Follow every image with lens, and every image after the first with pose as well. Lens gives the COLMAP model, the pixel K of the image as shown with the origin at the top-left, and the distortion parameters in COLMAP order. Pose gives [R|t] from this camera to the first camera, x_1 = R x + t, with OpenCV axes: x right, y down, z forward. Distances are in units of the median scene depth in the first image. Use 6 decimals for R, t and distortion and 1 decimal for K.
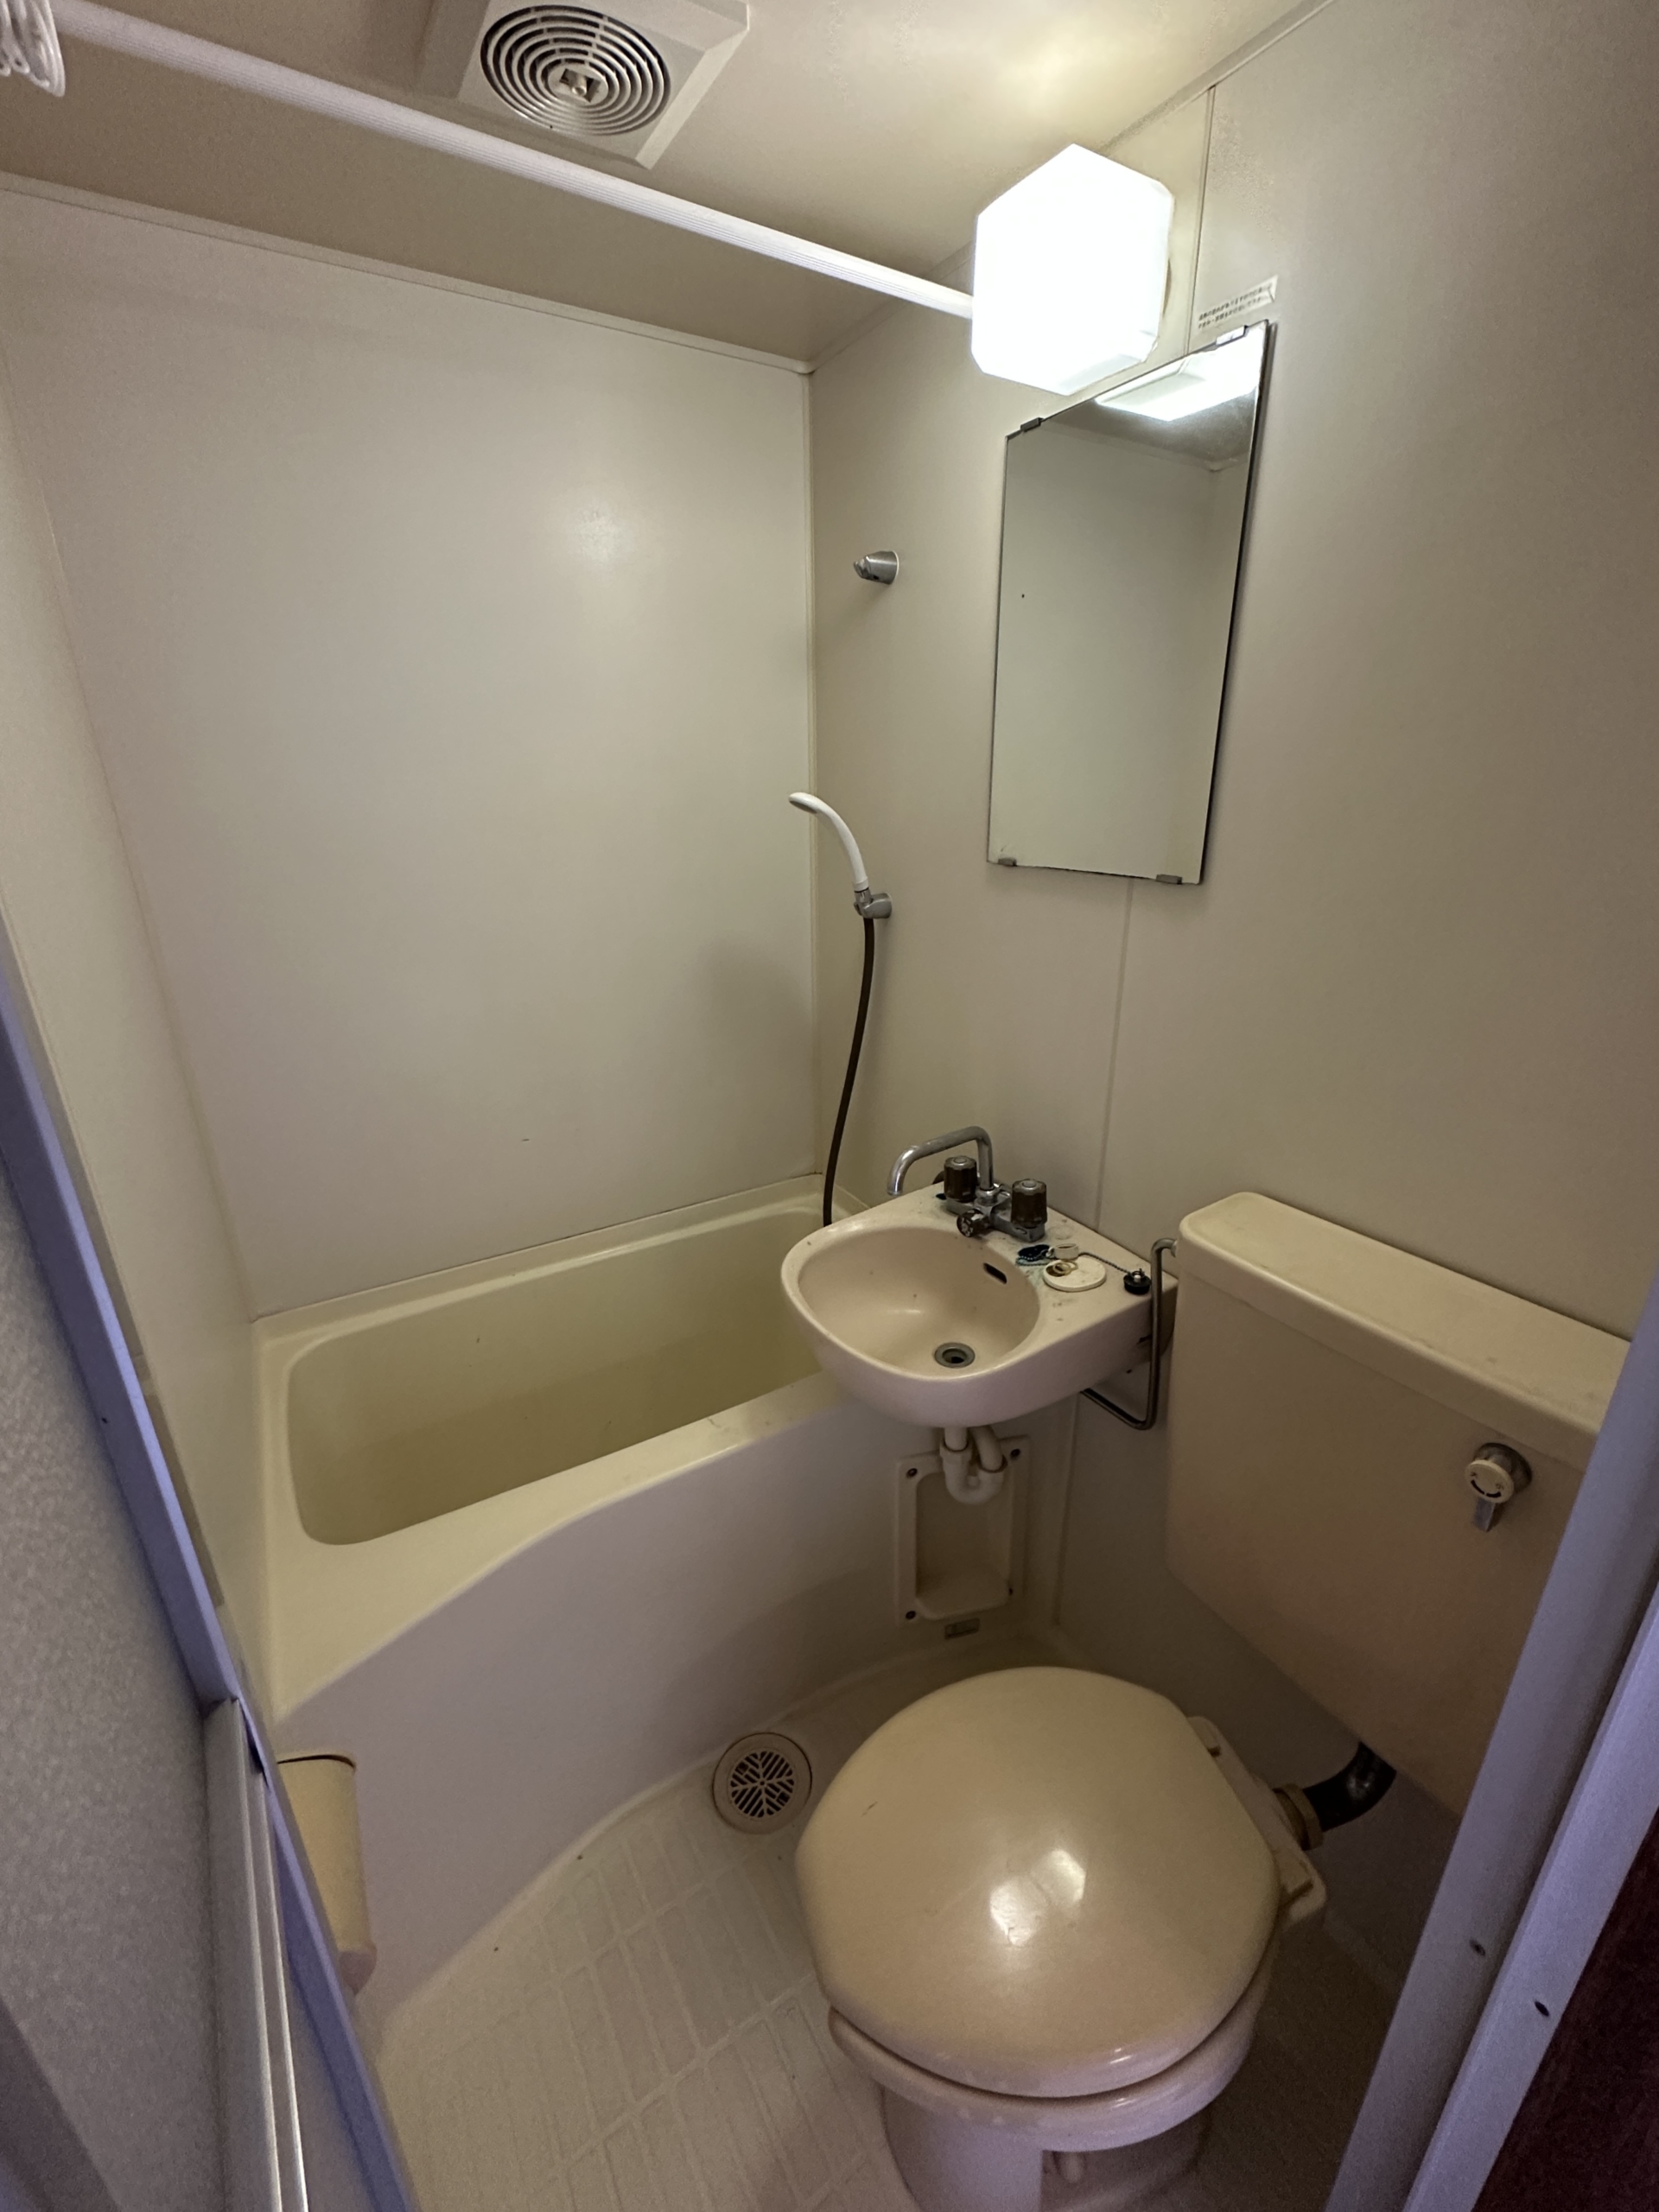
lens RADIAL K [[915.2, 0, 827.7], [0, 915.2, 1071.5], [0, 0, 1]] dist [0.007336, 0.000397]
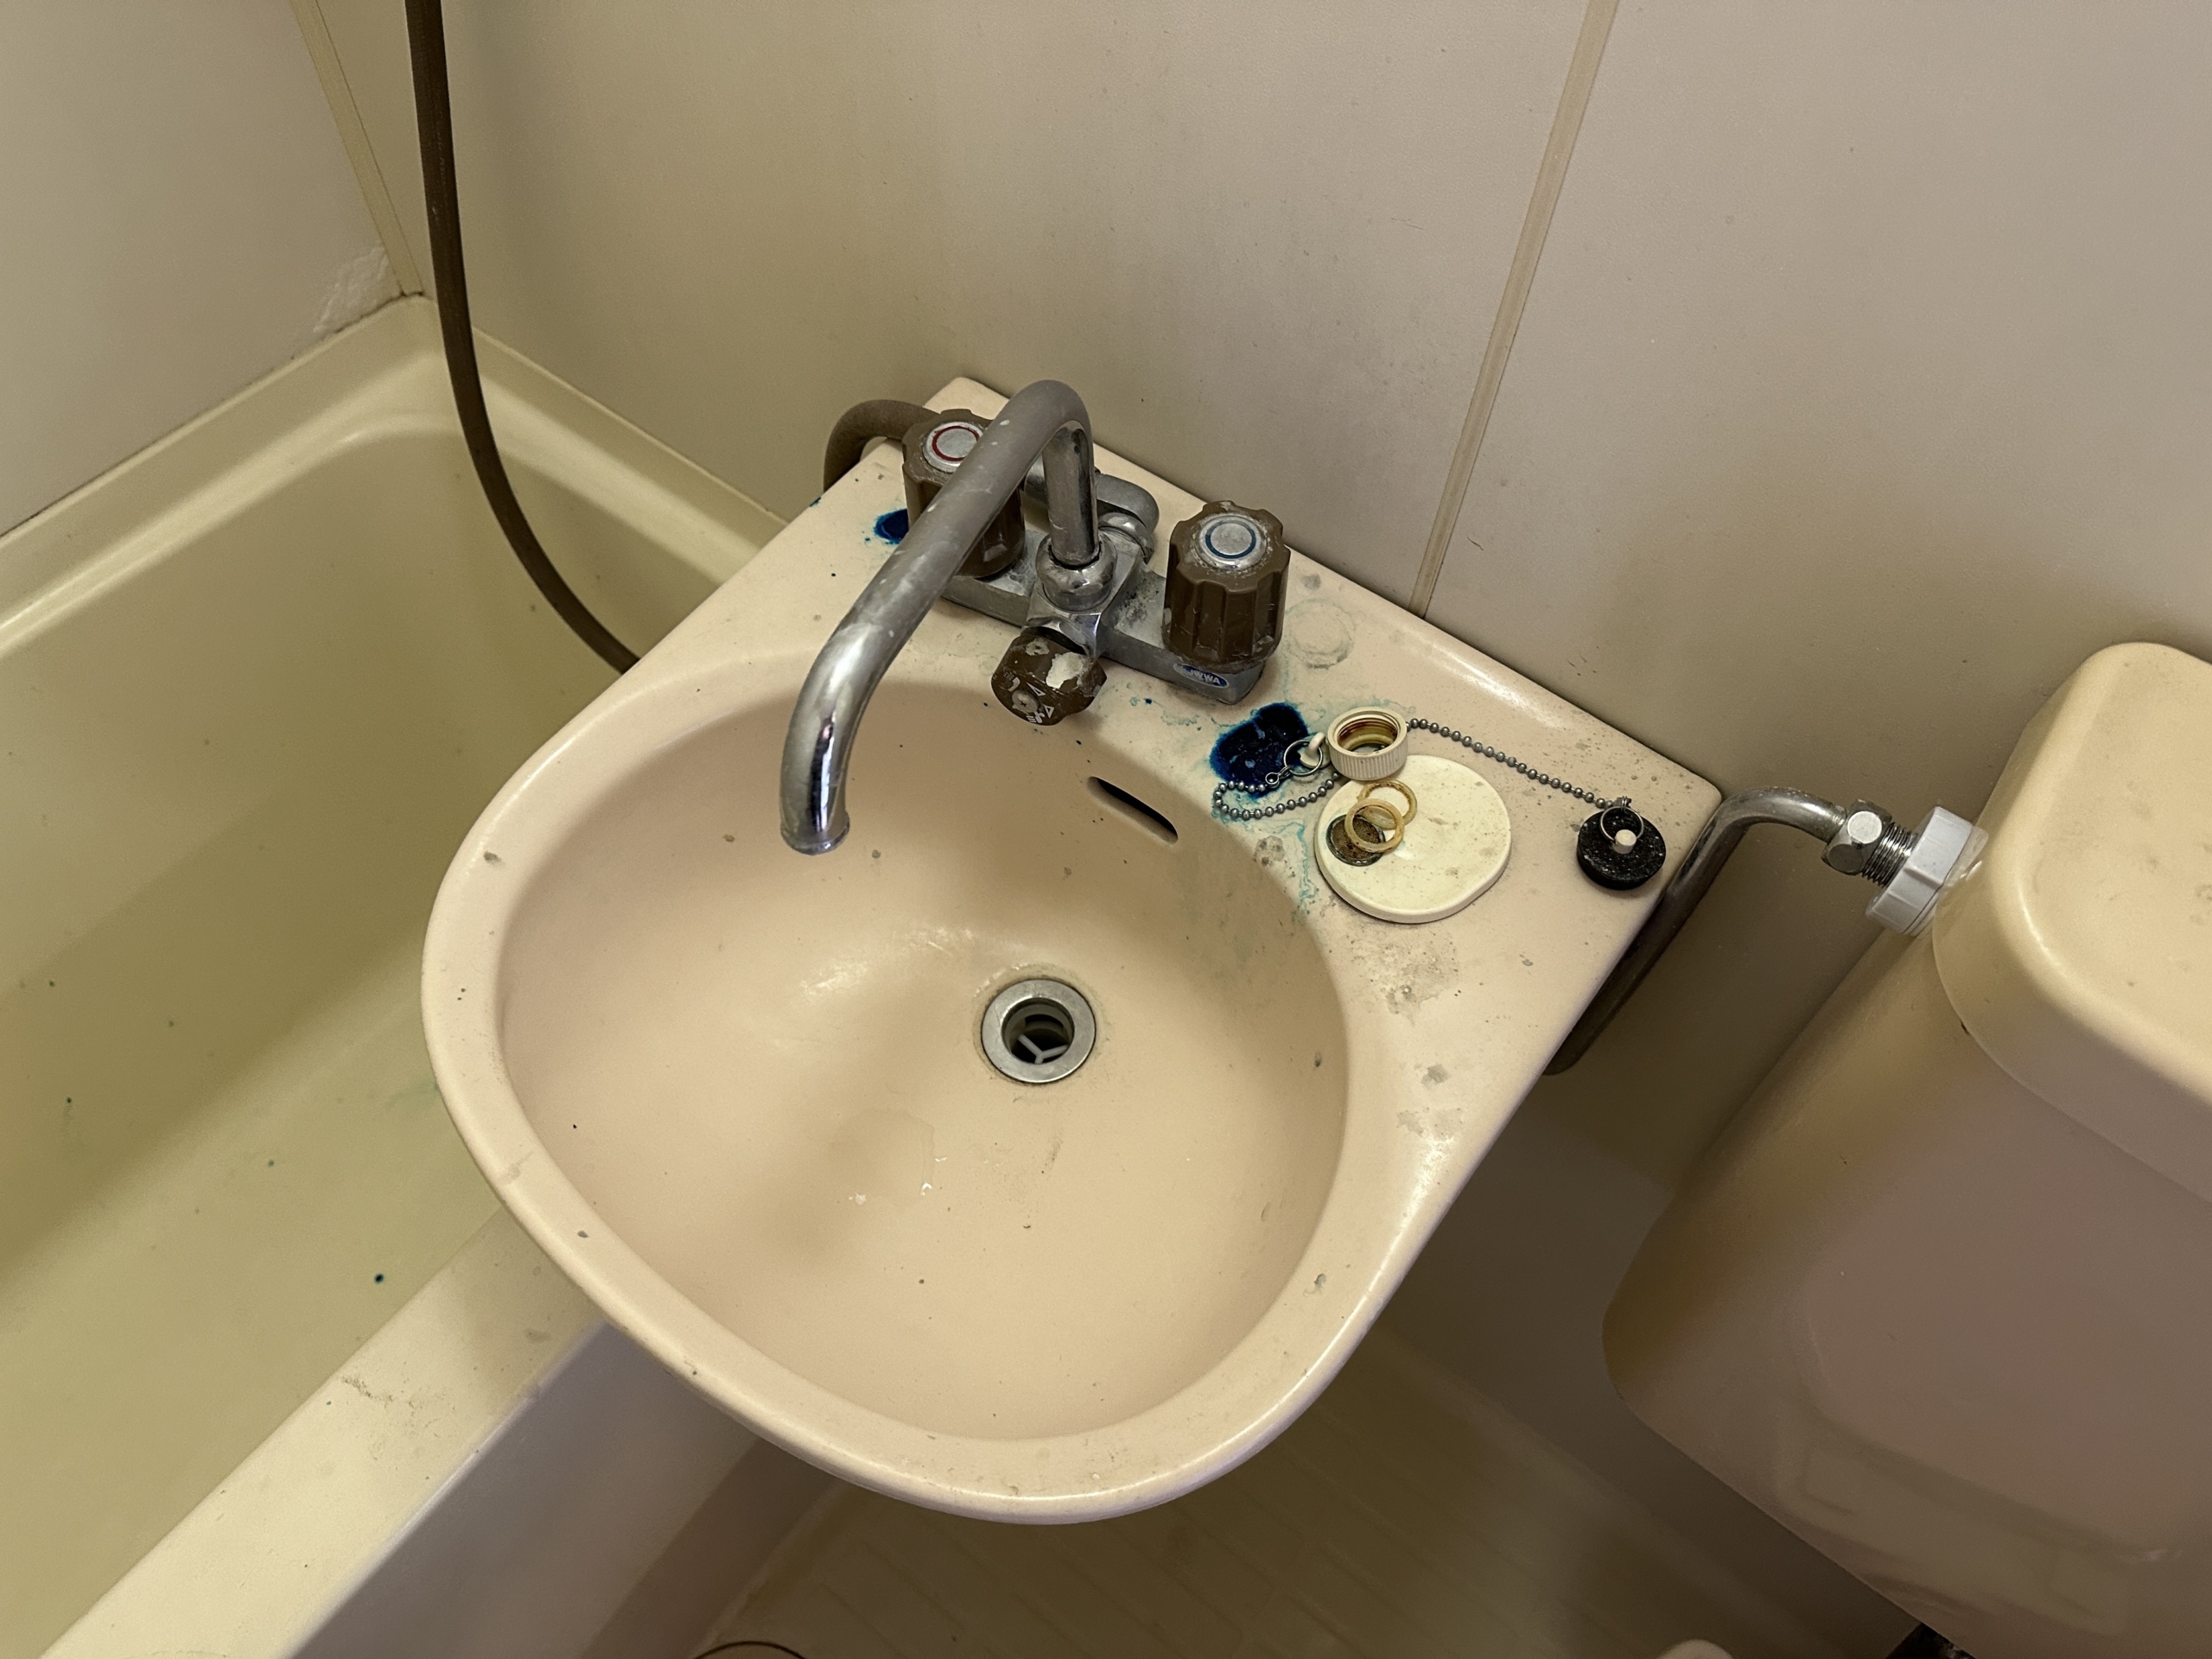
lens RADIAL K [[1573.2, 0, 1106.0], [0, 1573.2, 829.5], [0, 0, 1]] dist [0.068160, -0.078013]
pose [[0.926188, -0.284441, 0.247526, 0.036387], [0.072058, 0.777881, 0.624267, -0.116130], [-0.370113, -0.560353, 0.740960, 0.596413]]
